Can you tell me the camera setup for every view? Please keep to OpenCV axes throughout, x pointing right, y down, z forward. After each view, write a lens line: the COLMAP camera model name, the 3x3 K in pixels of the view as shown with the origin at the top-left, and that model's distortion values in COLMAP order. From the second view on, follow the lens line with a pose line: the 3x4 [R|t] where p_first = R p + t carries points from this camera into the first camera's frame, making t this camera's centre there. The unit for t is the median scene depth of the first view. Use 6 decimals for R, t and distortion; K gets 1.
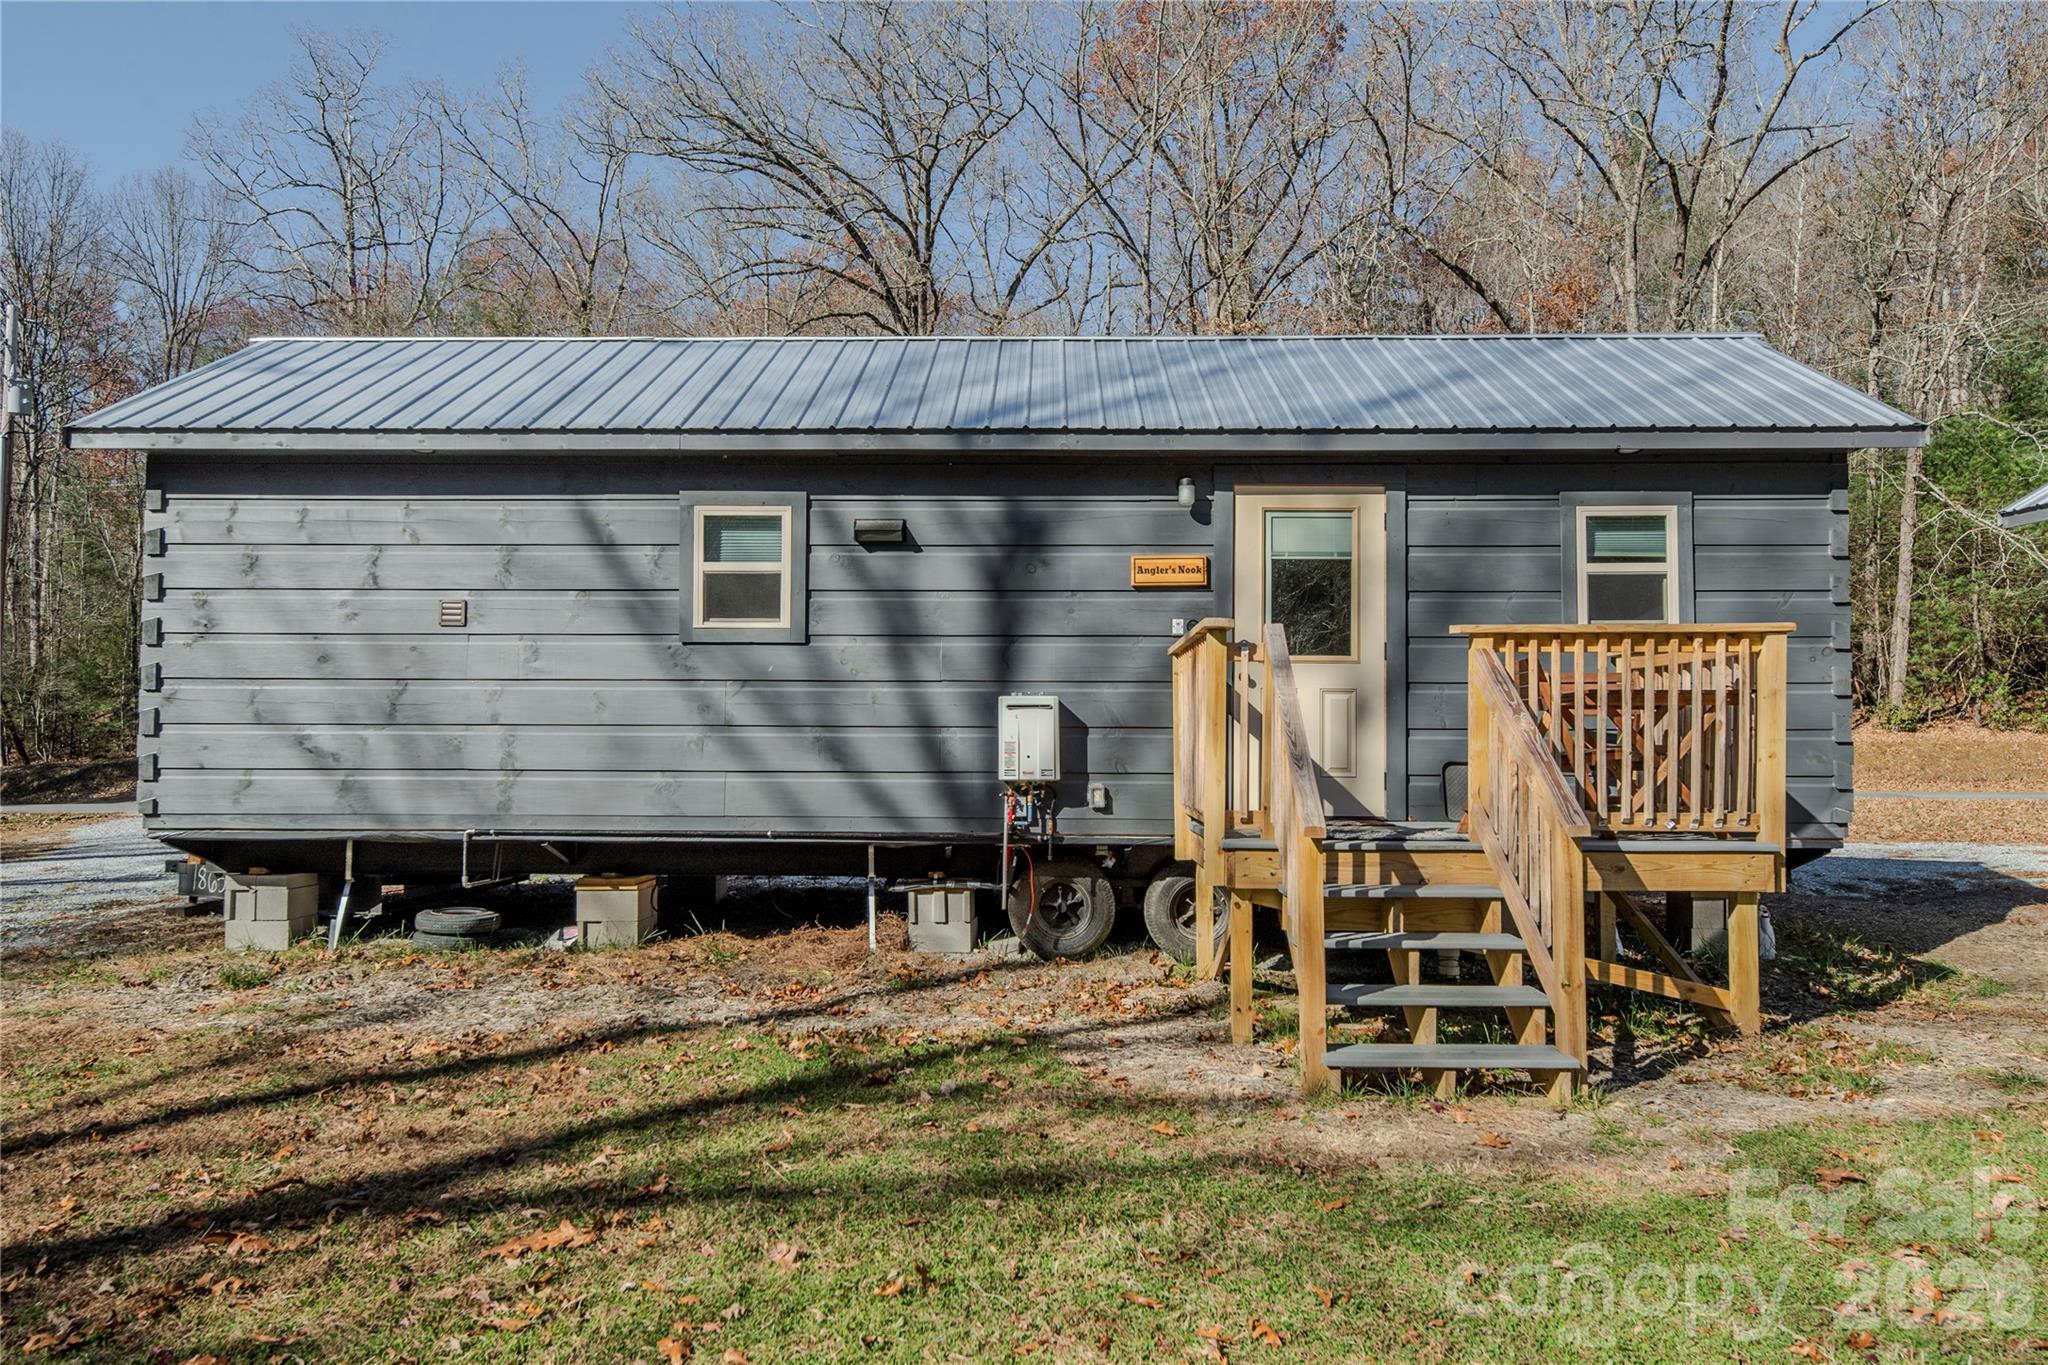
lens RADIAL K [[1339.3, 0, 1019.8], [0, 1339.3, 699.2], [0, 0, 1]] dist [0.014207, 0.001991]
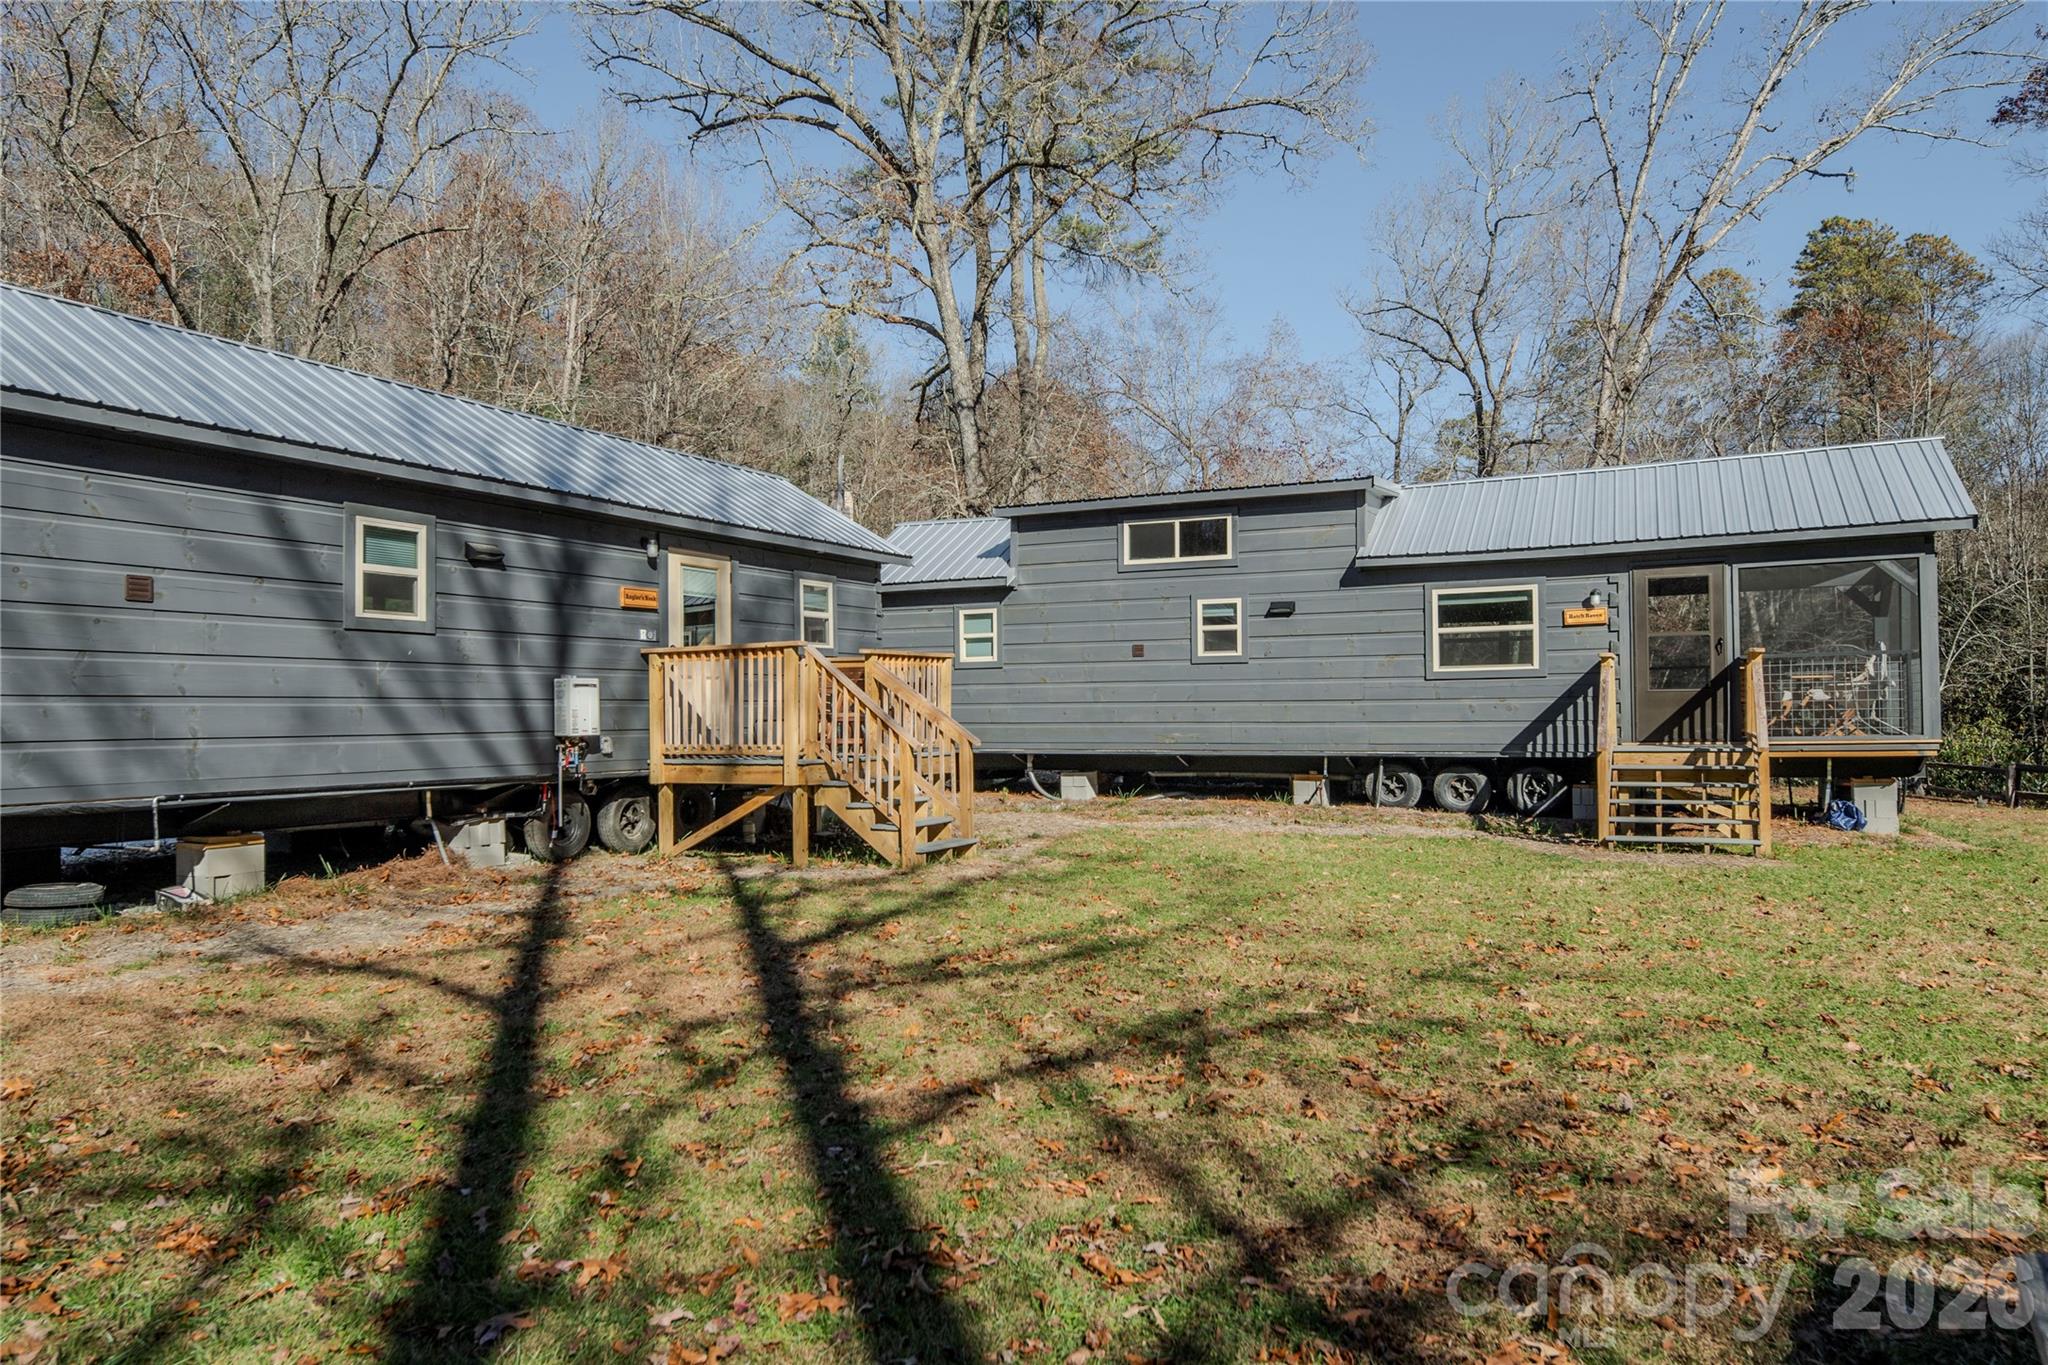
lens RADIAL K [[1339.3, 0, 1016.2], [0, 1339.3, 698.5], [0, 0, 1]] dist [0.014207, 0.001991]
pose [[0.448590, 0.003260, 0.893731, -1.060090], [-0.018819, 0.999806, 0.005799, 0.002064], [-0.893539, -0.019420, 0.448565, -0.076536]]
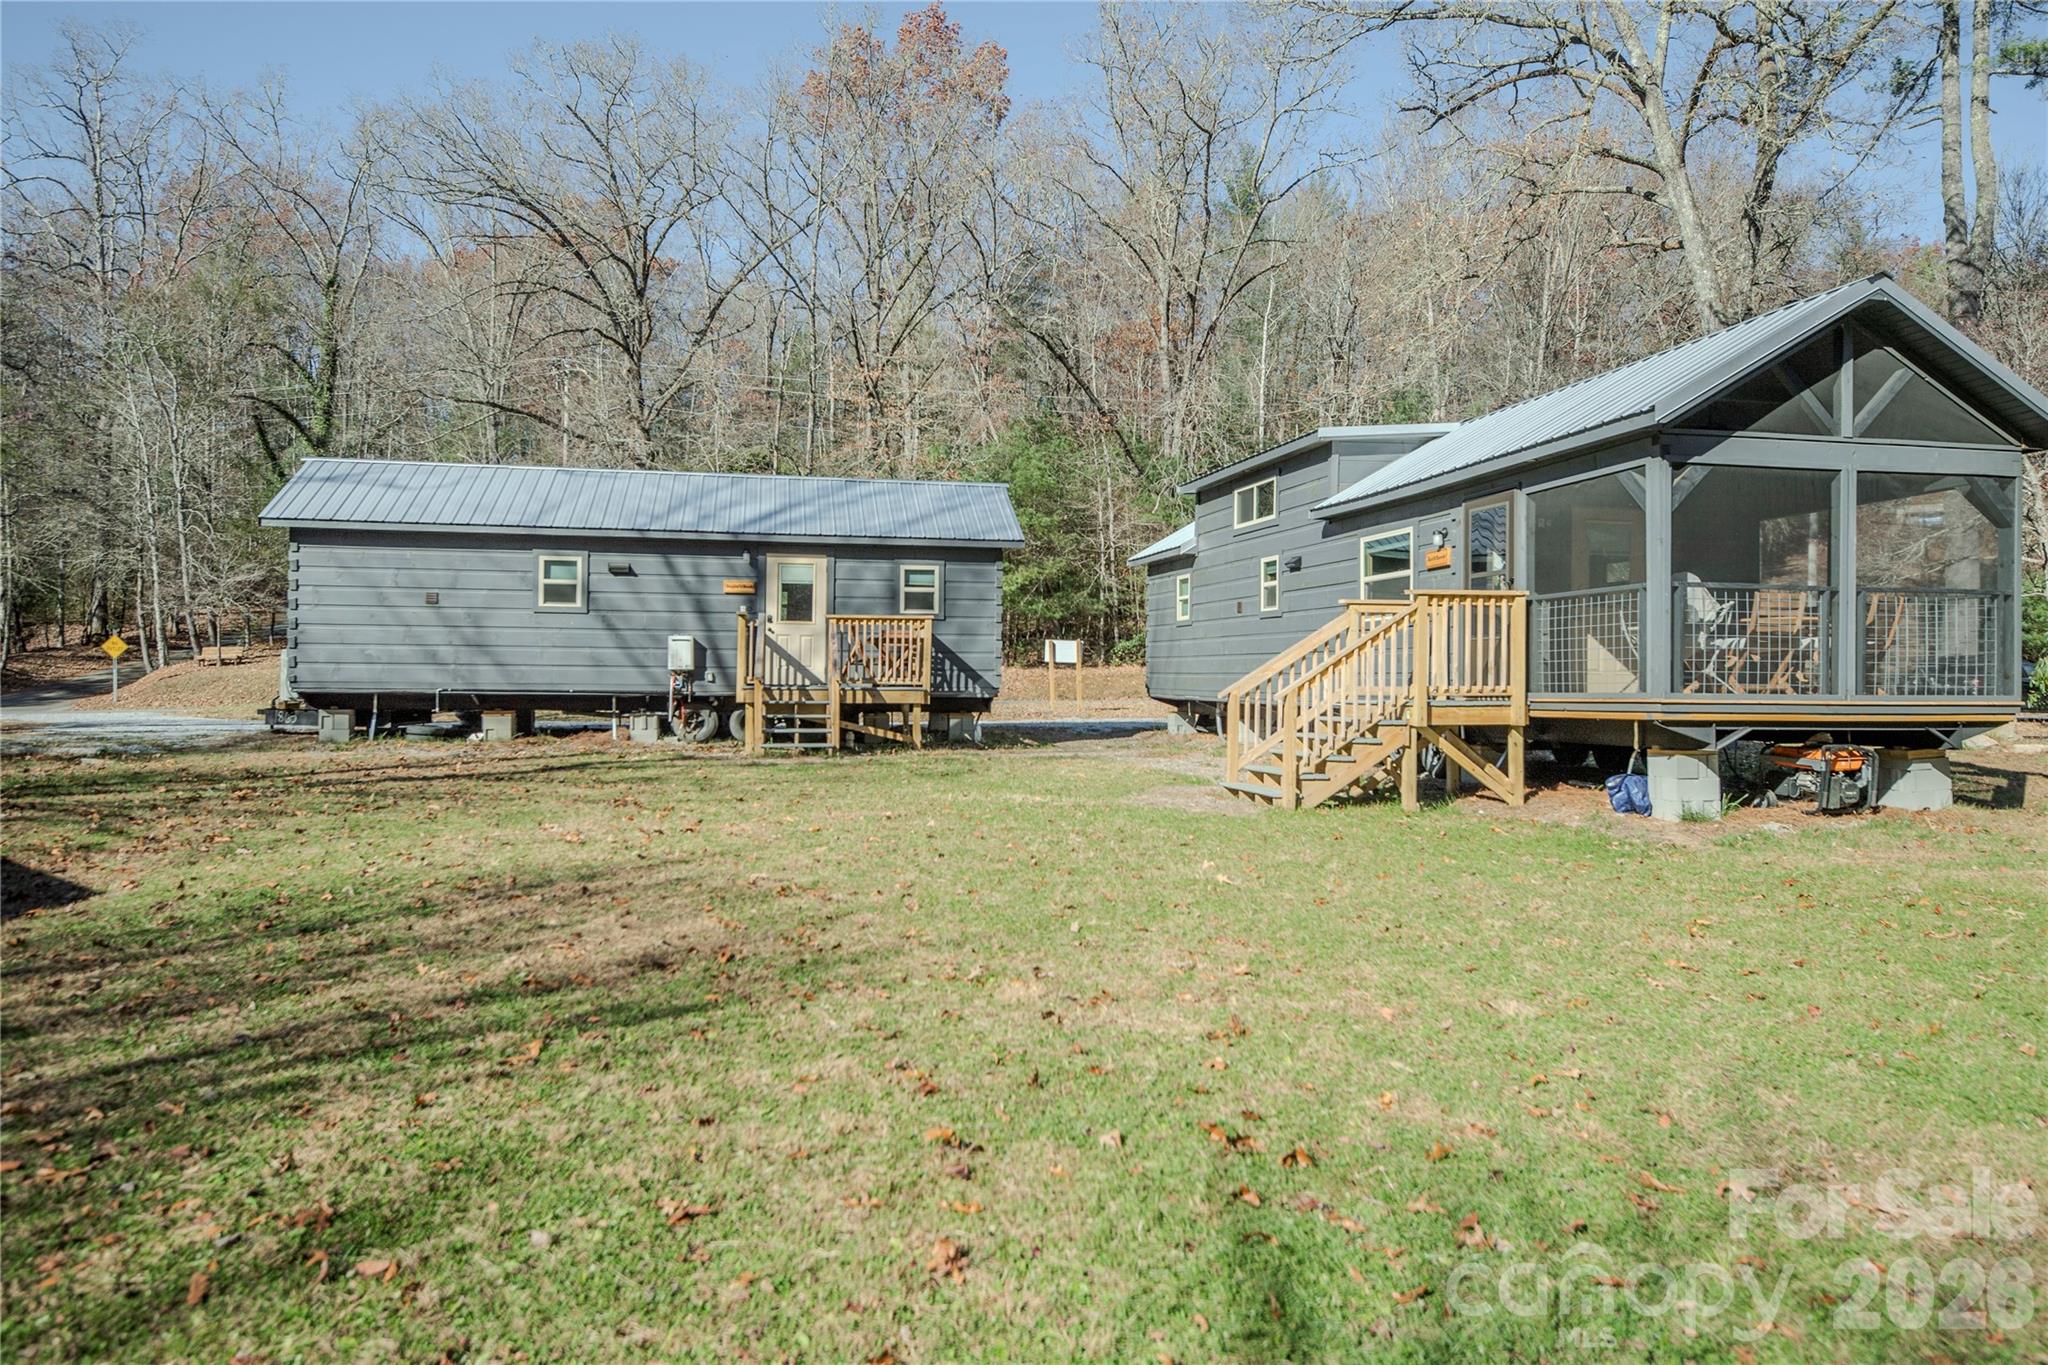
lens RADIAL K [[1339.3, 0, 1008.8], [0, 1339.3, 657.4], [0, 0, 1]] dist [0.014207, 0.001991]
pose [[0.980431, 0.009418, 0.196639, 0.112676], [-0.012918, 0.999780, 0.016521, -0.011510], [-0.196441, -0.018737, 0.980337, -1.544295]]
